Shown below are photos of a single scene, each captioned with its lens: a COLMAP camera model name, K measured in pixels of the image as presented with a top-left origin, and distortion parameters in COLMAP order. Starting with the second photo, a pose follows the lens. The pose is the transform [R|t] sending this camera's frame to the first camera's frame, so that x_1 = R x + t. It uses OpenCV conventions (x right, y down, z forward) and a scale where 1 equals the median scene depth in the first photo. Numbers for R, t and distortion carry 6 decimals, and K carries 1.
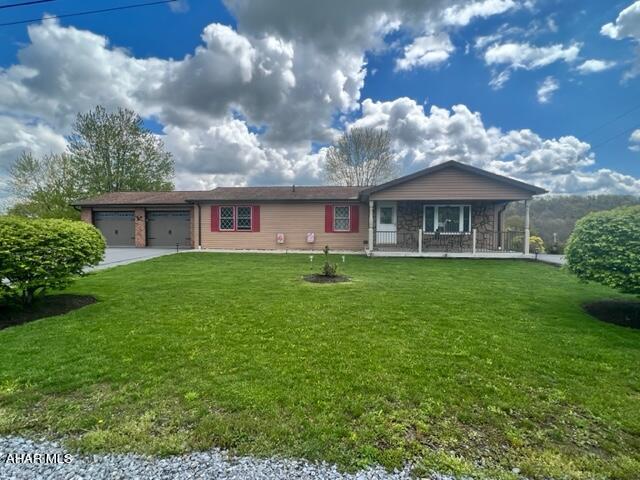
lens RADIAL K [[322.6, 0, 321.7], [0, 322.6, 236.4], [0, 0, 1]] dist [0.004133, 0.002420]
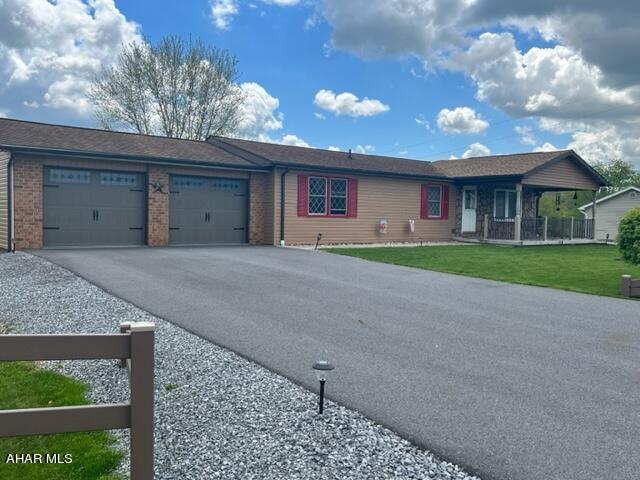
lens RADIAL K [[540.3, 0, 320.0], [0, 540.3, 242.7], [0, 0, 1]] dist [0.078554, -0.004808]
pose [[0.715223, -0.027465, 0.698356, -1.036117], [-0.000006, 0.999227, 0.039304, -0.006029], [-0.698896, -0.028115, 0.714671, 0.237856]]
